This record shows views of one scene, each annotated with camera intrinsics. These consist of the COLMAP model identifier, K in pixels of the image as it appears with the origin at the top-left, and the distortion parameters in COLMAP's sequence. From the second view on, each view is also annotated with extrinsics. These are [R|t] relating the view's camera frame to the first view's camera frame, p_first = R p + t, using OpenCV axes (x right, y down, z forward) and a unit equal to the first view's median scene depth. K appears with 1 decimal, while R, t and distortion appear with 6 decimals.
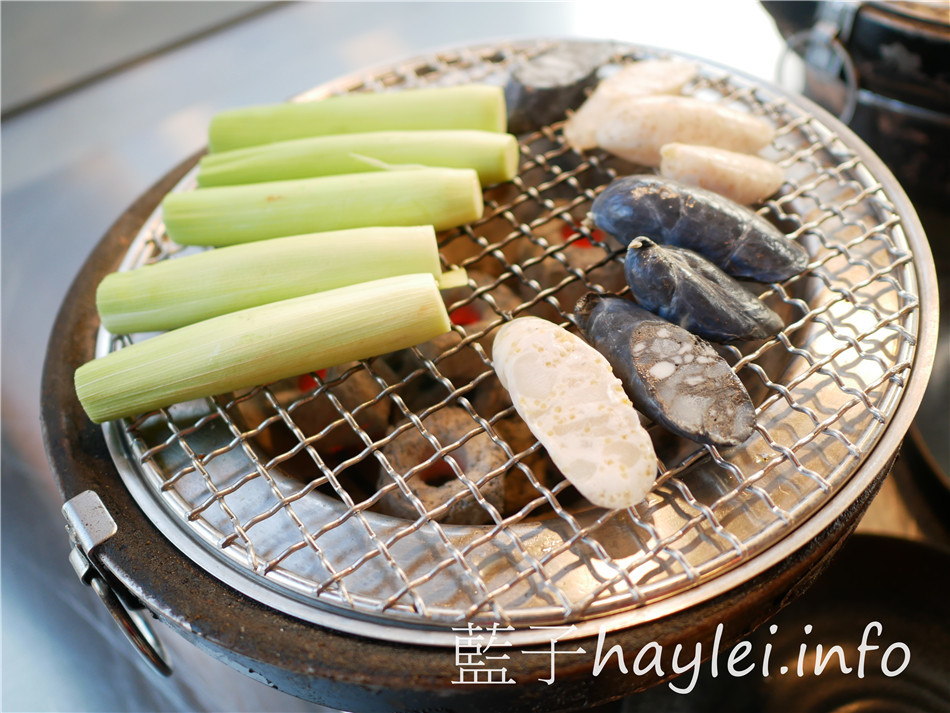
lens RADIAL K [[817.0, 0, 475.0], [0, 817.0, 356.5], [0, 0, 1]] dist [-0.033158, -0.001846]
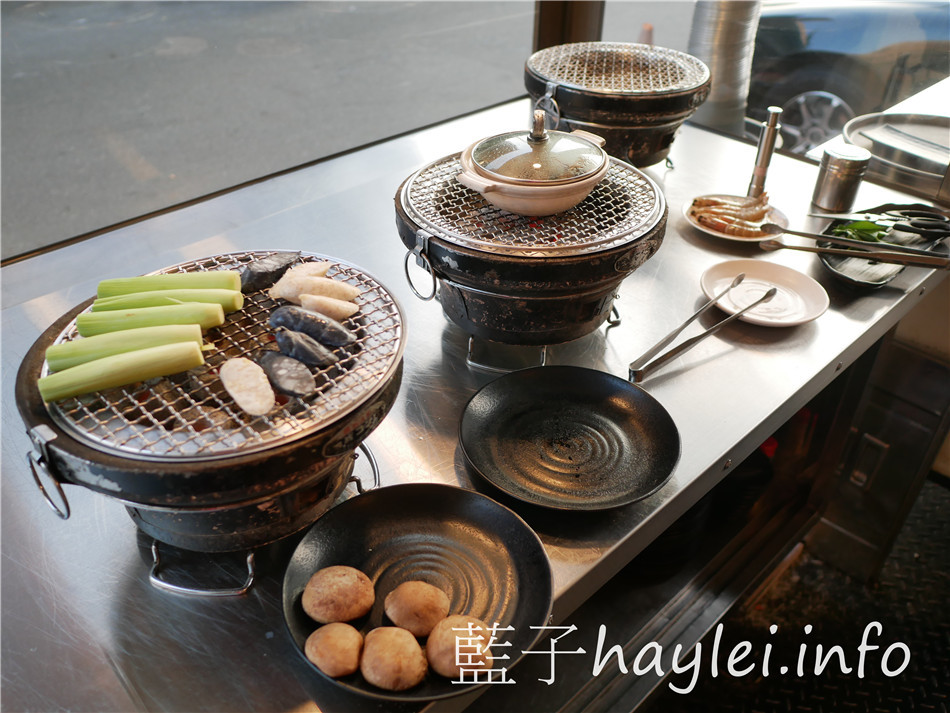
lens RADIAL K [[817.0, 0, 475.0], [0, 817.0, 356.5], [0, 0, 1]] dist [-0.033158, -0.001846]
pose [[0.982408, 0.004402, 0.186694, 0.310457], [0.039550, 0.972140, -0.231039, 0.536624], [-0.182510, 0.234358, 0.954865, -1.466953]]
